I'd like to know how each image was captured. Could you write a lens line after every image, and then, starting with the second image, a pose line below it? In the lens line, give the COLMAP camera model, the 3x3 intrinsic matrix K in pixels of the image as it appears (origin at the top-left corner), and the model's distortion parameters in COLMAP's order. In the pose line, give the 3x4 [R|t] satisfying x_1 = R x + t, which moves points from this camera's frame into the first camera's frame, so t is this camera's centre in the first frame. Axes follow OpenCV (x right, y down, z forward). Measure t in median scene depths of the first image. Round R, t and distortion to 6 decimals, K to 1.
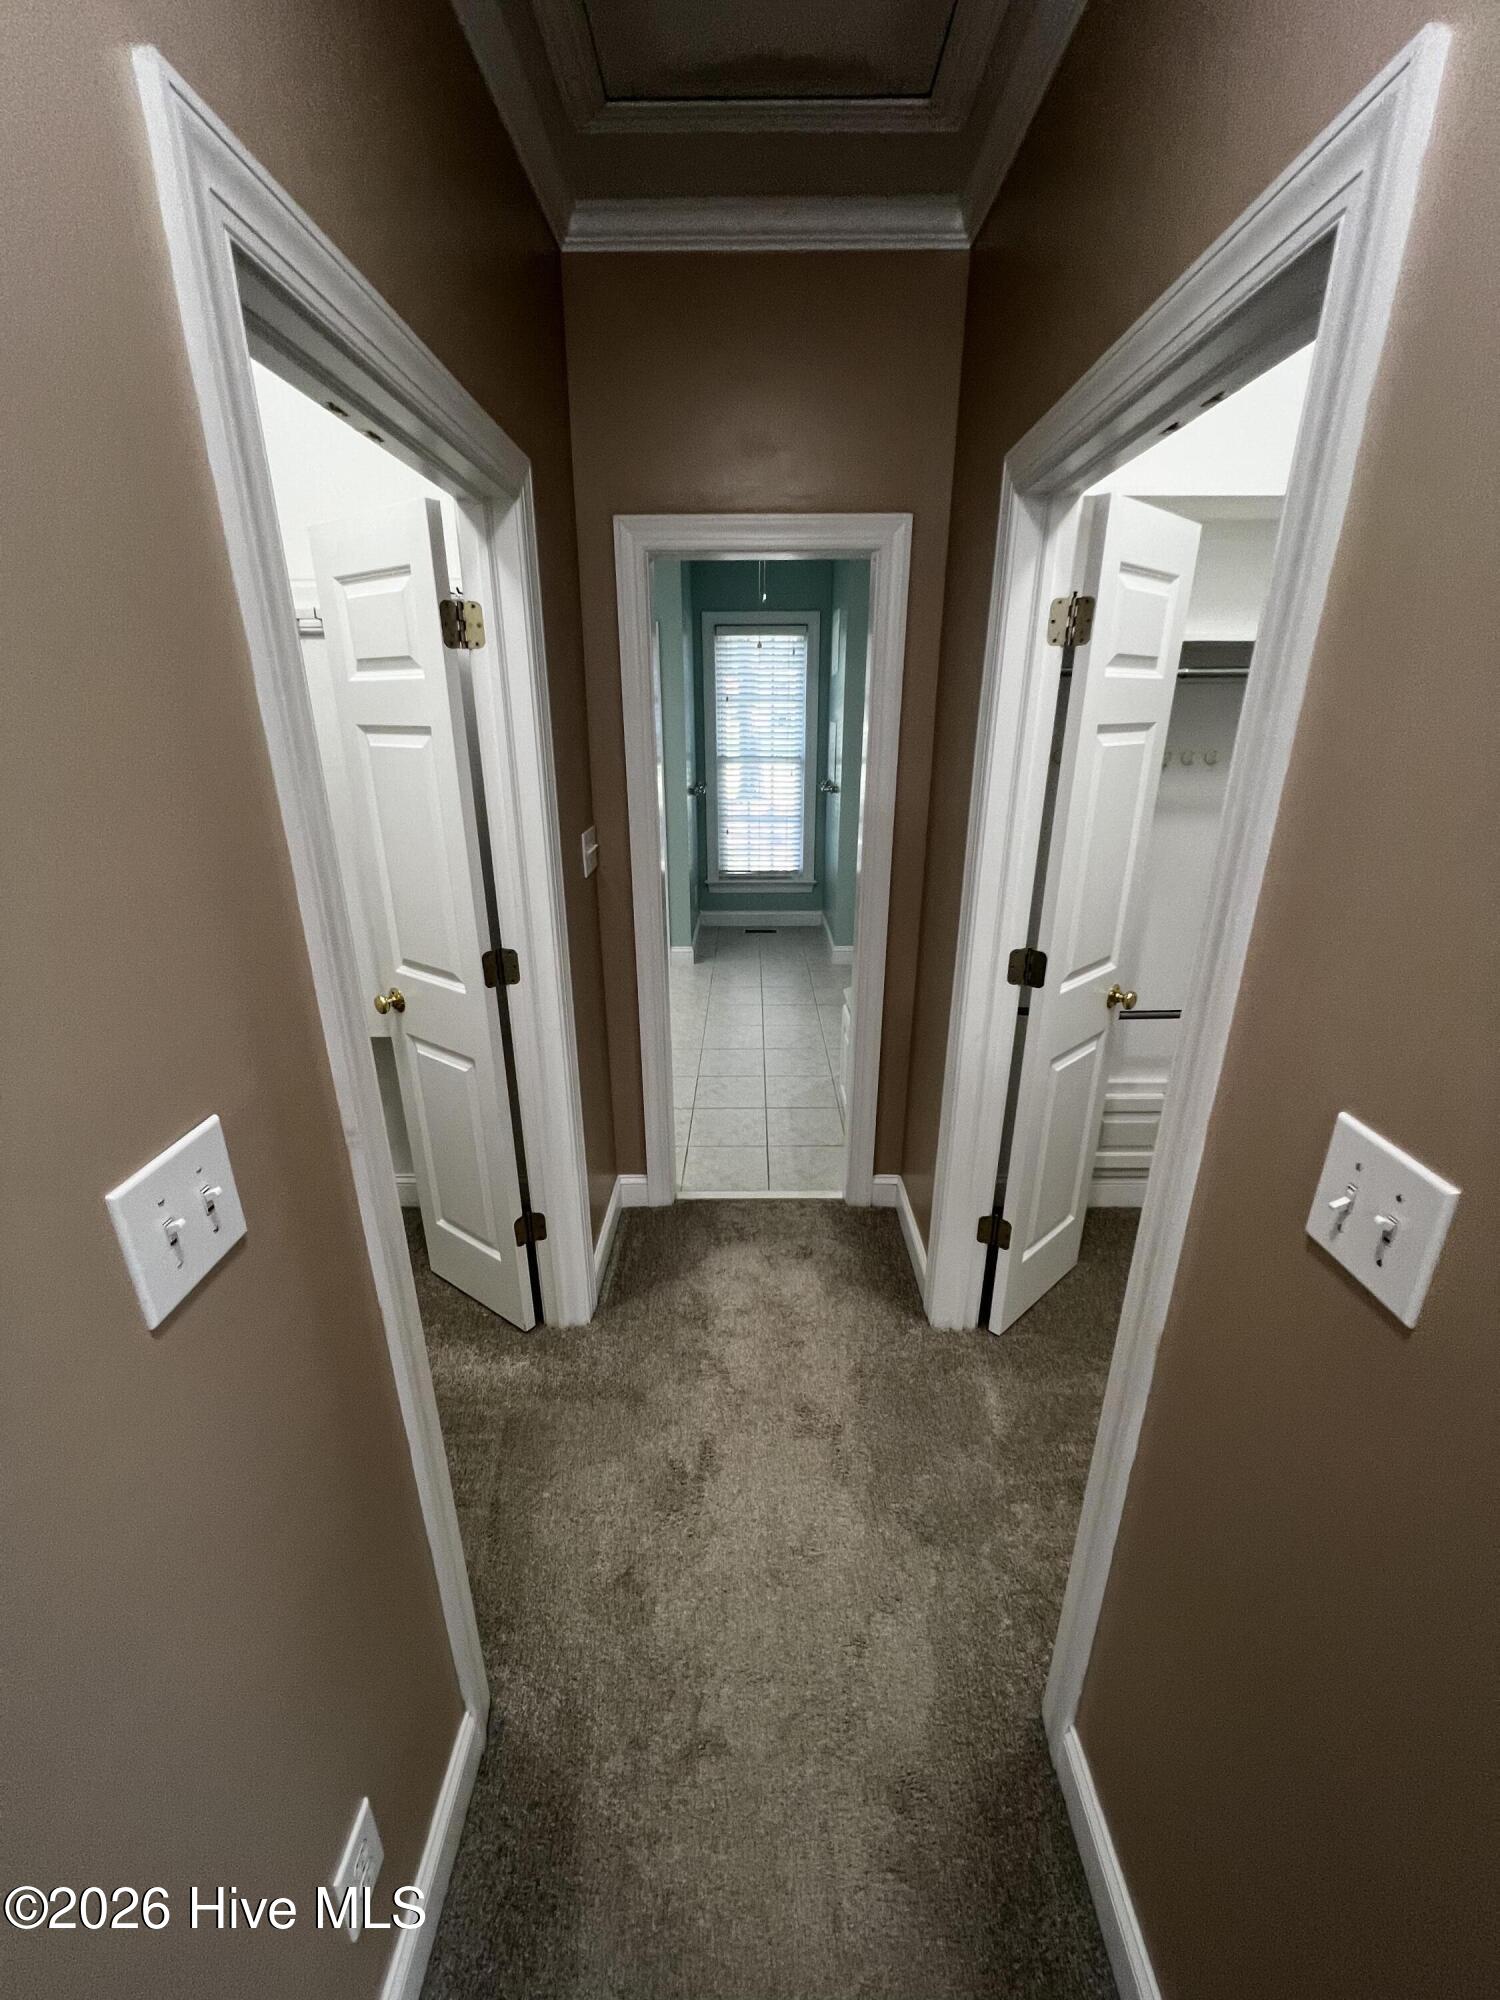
lens RADIAL K [[796.9, 0, 748.6], [0, 796.9, 998.7], [0, 0, 1]] dist [-0.003039, 0.000328]
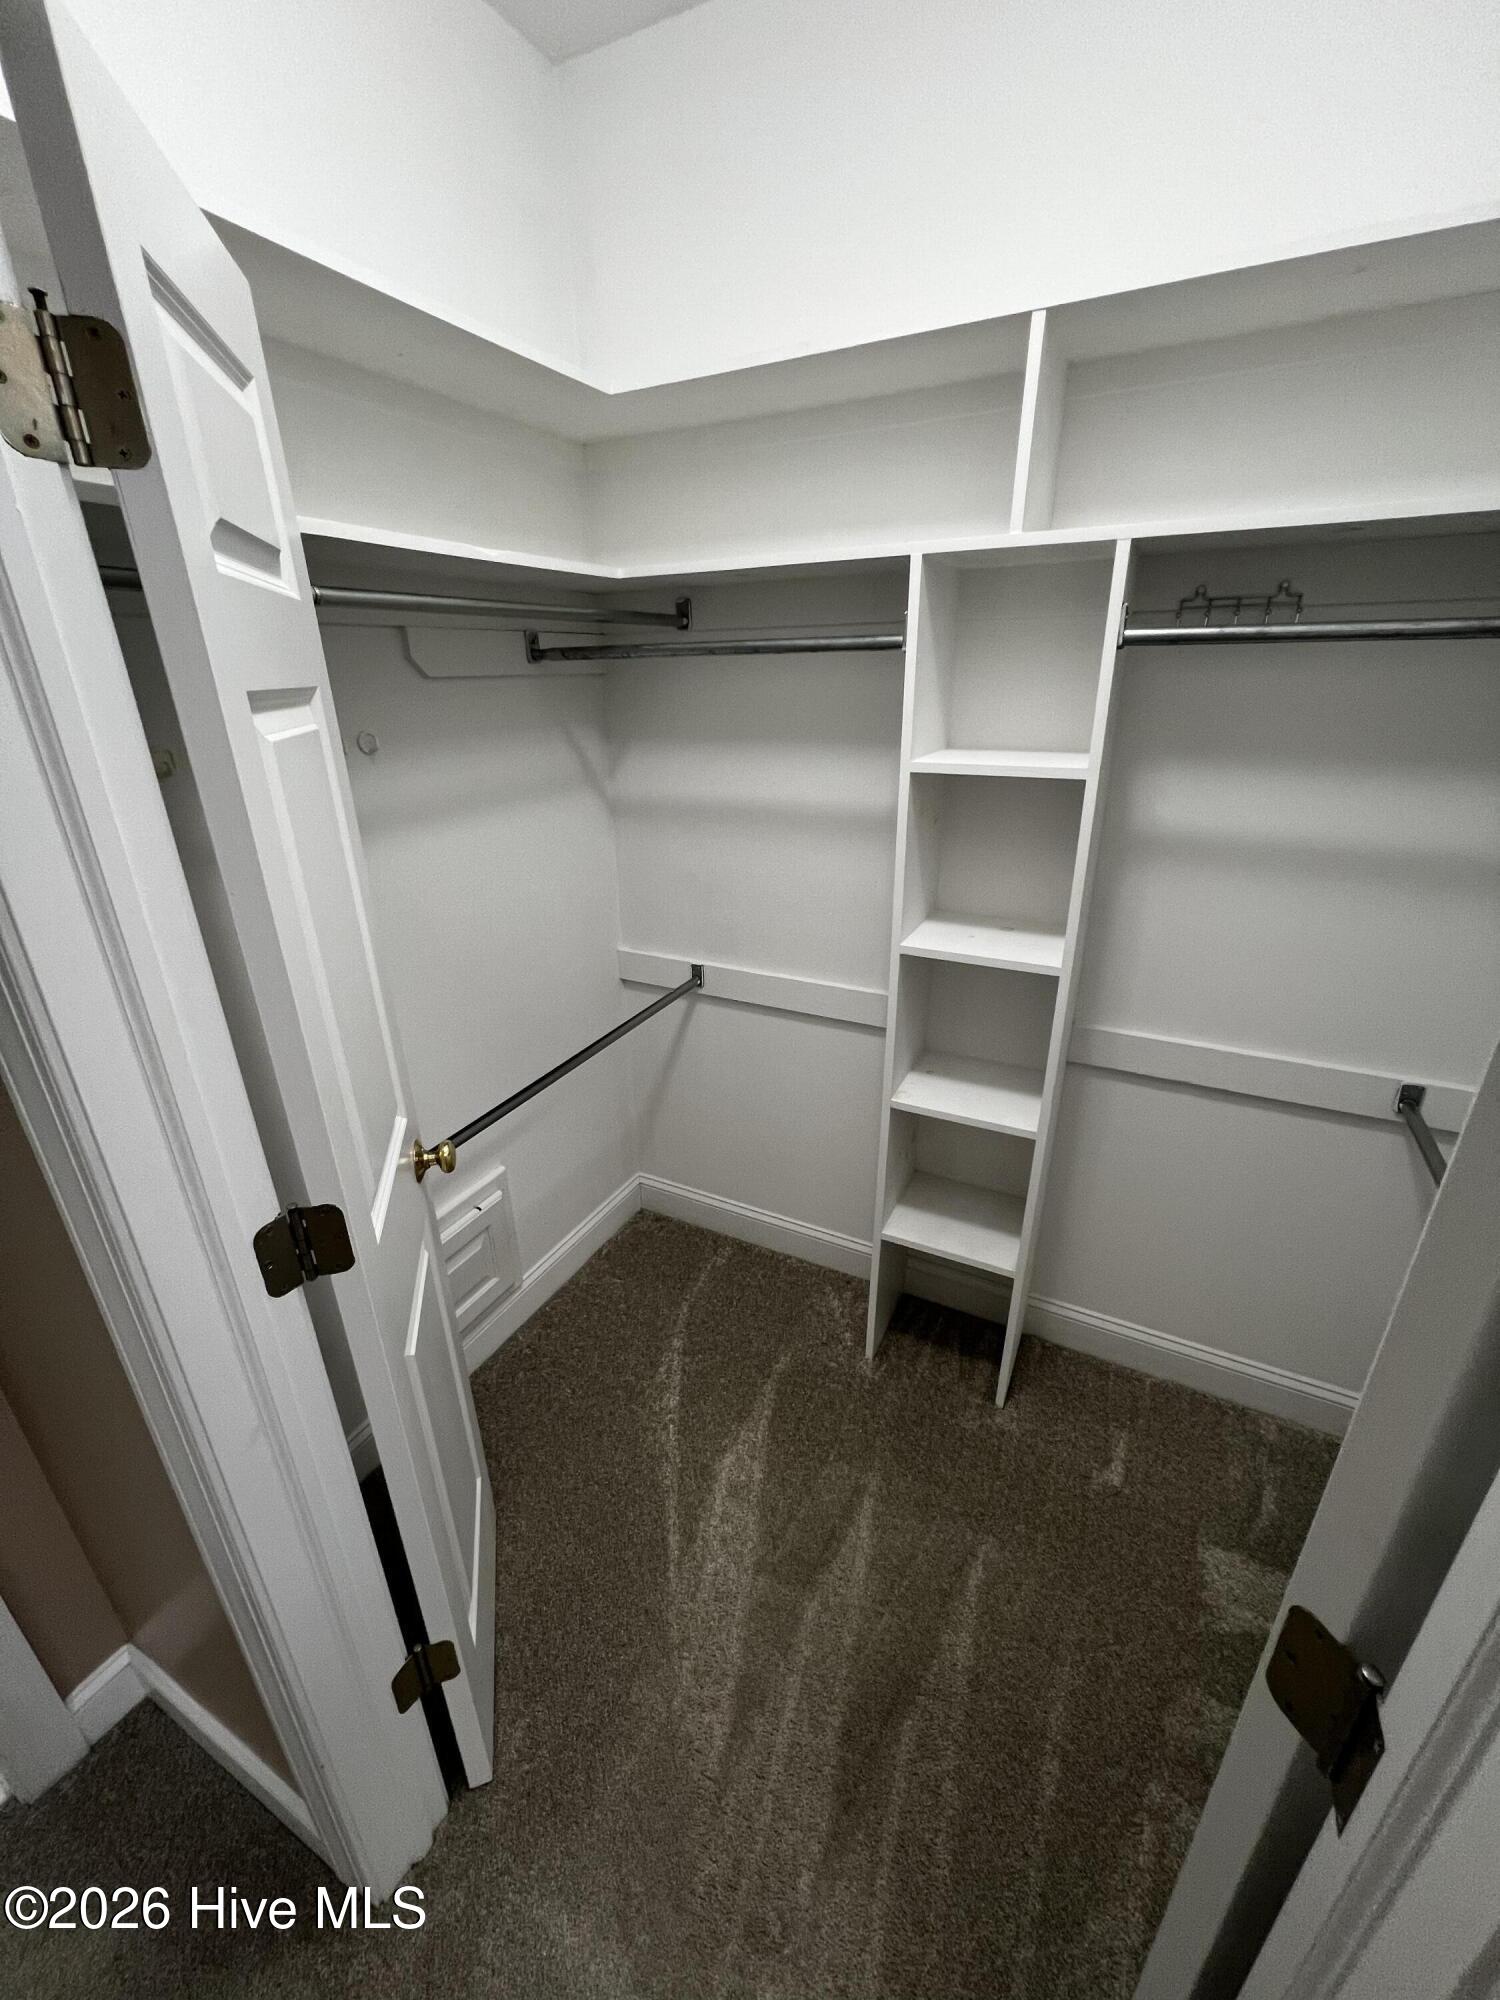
lens RADIAL K [[796.9, 0, 757.3], [0, 796.9, 999.5], [0, 0, 1]] dist [-0.003039, 0.000328]
pose [[0.446147, -0.343191, 0.826543, 0.141463], [0.322539, 0.923148, 0.209203, -0.175498], [-0.834818, 0.173257, 0.522552, 0.525551]]
